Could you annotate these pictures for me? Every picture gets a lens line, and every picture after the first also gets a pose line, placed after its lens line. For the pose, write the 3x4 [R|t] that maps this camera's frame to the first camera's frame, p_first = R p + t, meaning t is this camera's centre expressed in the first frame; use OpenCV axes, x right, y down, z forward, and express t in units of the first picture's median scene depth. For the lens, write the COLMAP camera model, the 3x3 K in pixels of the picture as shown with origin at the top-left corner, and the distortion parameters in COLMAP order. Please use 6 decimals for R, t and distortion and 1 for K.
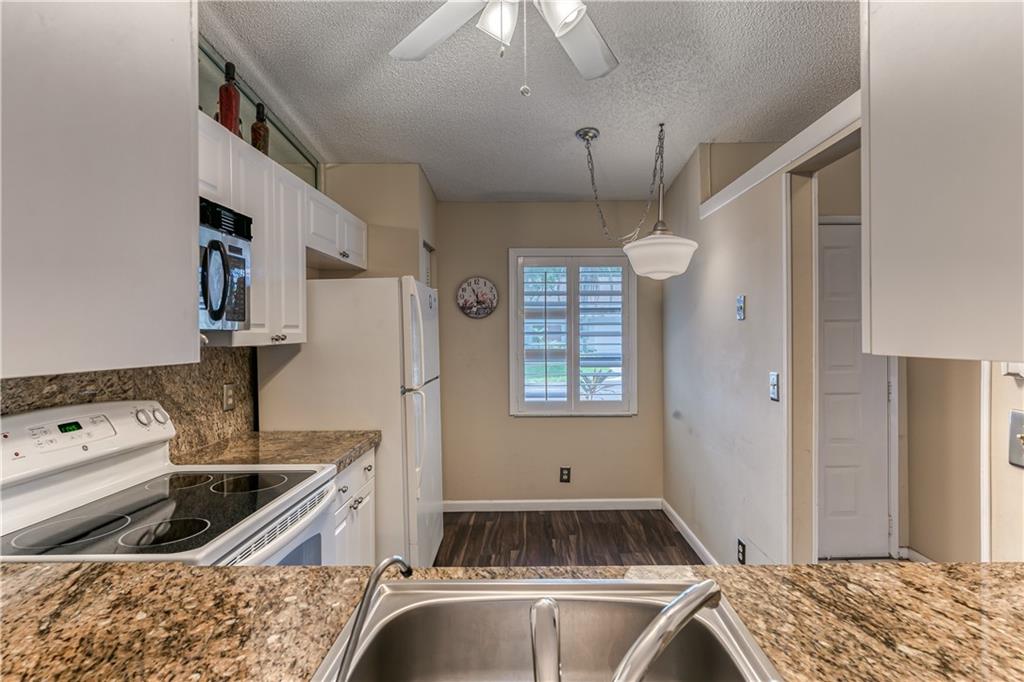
lens RADIAL K [[486.6, 0, 512.0], [0, 486.6, 341.0], [0, 0, 1]] dist [-0.001880, 0.000017]
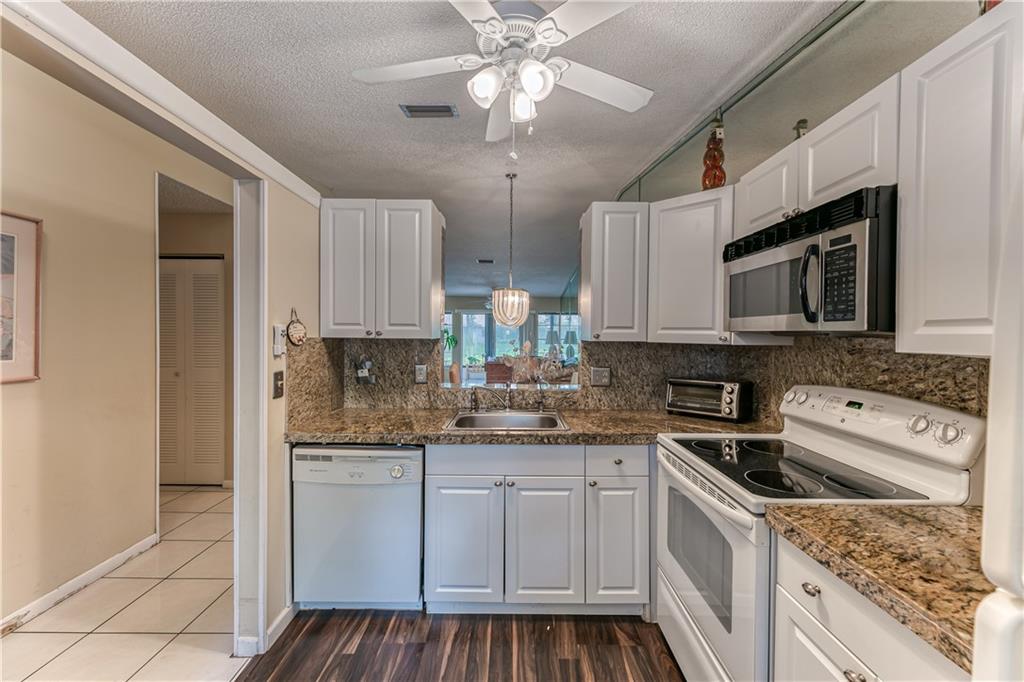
lens RADIAL K [[414.4, 0, 512.8], [0, 414.4, 340.3], [0, 0, 1]] dist [0.009108, 0.000075]
pose [[-0.999338, -0.000547, -0.036367, 0.028241], [-0.001702, 0.999496, 0.031712, -0.014428], [0.036331, 0.031753, -0.998835, 0.873849]]
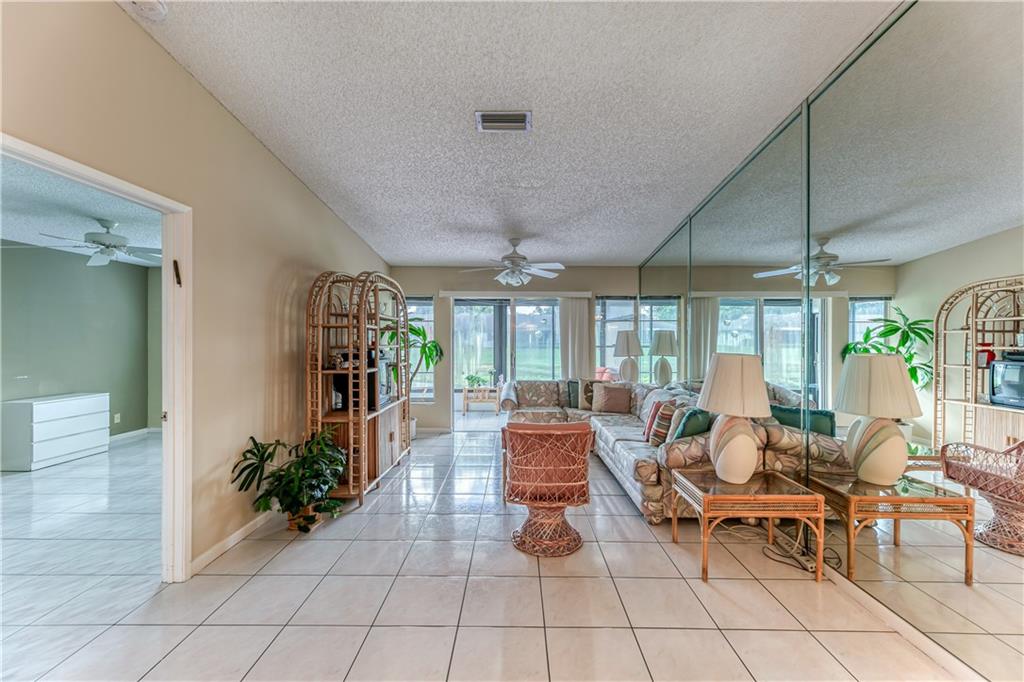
lens RADIAL K [[417.4, 0, 512.1], [0, 417.4, 338.6], [0, 0, 1]] dist [0.007151, 0.000100]
pose [[-0.999675, 0.009224, -0.023745, 0.111340], [0.008804, 0.999805, 0.017703, 0.018819], [0.023904, 0.017488, -0.999561, -0.866886]]
